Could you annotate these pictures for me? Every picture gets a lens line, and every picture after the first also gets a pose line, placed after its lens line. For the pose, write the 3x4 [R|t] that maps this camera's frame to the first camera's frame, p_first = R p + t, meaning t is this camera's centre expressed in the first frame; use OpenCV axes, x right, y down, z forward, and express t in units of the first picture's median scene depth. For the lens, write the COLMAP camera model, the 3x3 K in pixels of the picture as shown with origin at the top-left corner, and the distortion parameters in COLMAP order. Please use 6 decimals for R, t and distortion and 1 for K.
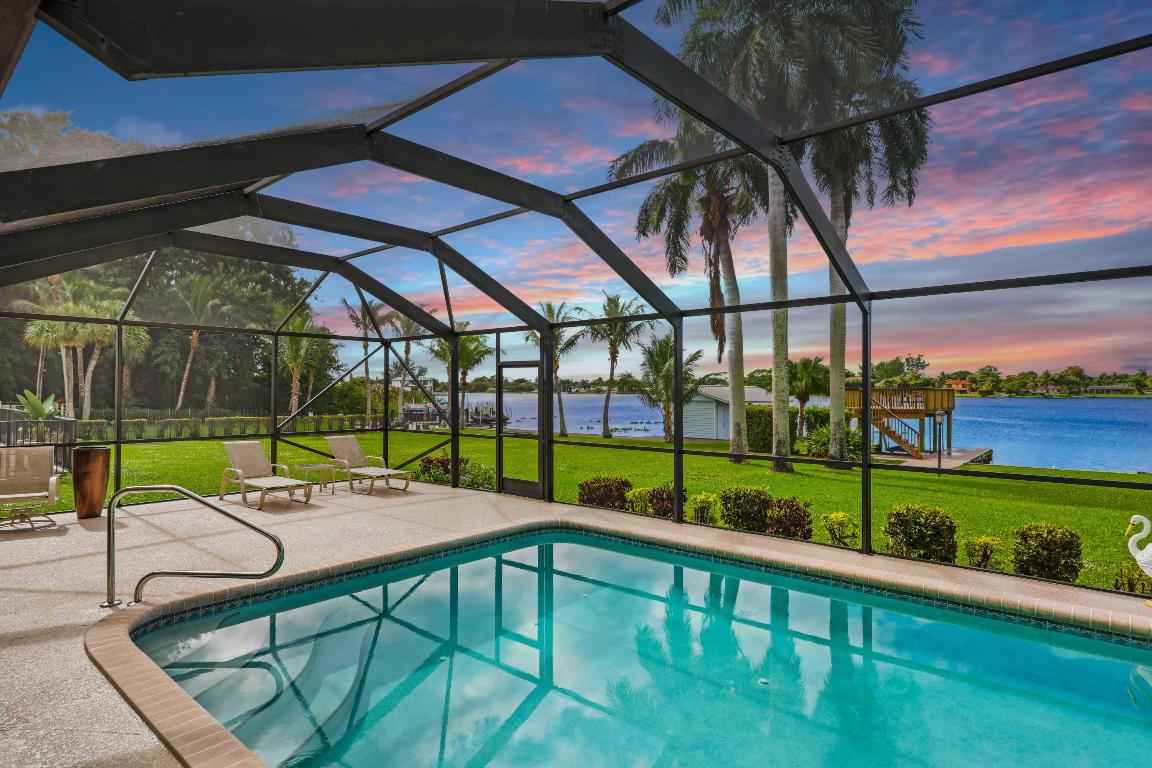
lens RADIAL K [[615.6, 0, 569.0], [0, 615.6, 391.0], [0, 0, 1]] dist [0.002925, 0.000763]
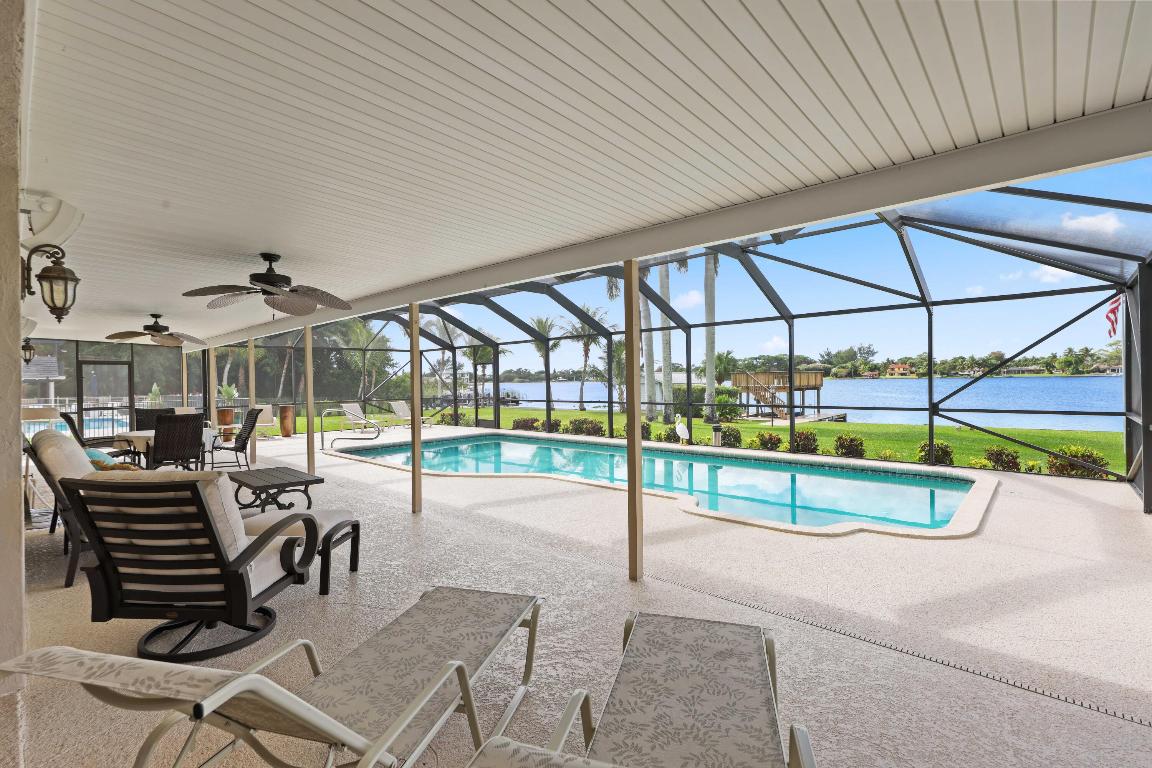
lens RADIAL K [[510.2, 0, 569.6], [0, 510.2, 386.3], [0, 0, 1]] dist [-0.005780, -0.000905]
pose [[0.999497, -0.019372, -0.025095, 0.041958], [0.019656, 0.999745, 0.011150, 0.003588], [0.024873, -0.011638, 0.999623, -0.117215]]
